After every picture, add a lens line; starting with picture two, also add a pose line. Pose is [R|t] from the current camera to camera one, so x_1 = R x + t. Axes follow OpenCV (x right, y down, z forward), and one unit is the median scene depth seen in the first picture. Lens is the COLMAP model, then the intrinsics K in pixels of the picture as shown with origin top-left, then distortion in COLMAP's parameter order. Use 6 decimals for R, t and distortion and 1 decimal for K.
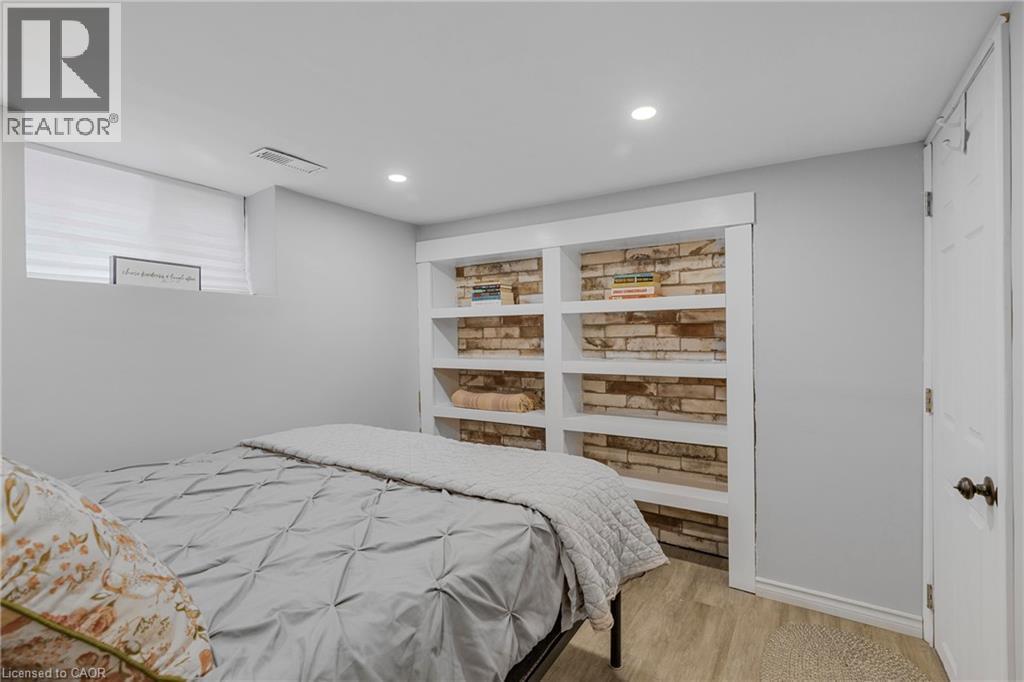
lens RADIAL K [[463.8, 0, 514.7], [0, 463.8, 339.0], [0, 0, 1]] dist [0.000644, -0.000006]
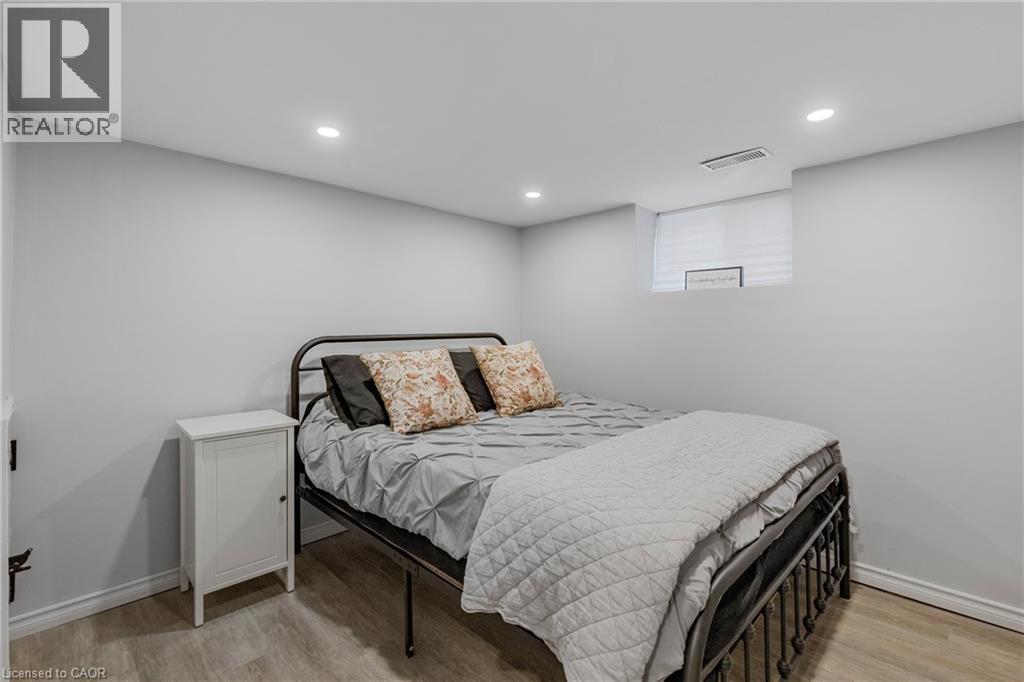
lens RADIAL K [[463.8, 0, 514.1], [0, 463.8, 332.6], [0, 0, 1]] dist [0.000644, -0.000006]
pose [[-0.220938, 0.008756, -0.975249, 0.642736], [-0.001518, 0.999955, 0.009322, 0.003279], [0.975287, 0.003540, -0.220915, 0.724853]]
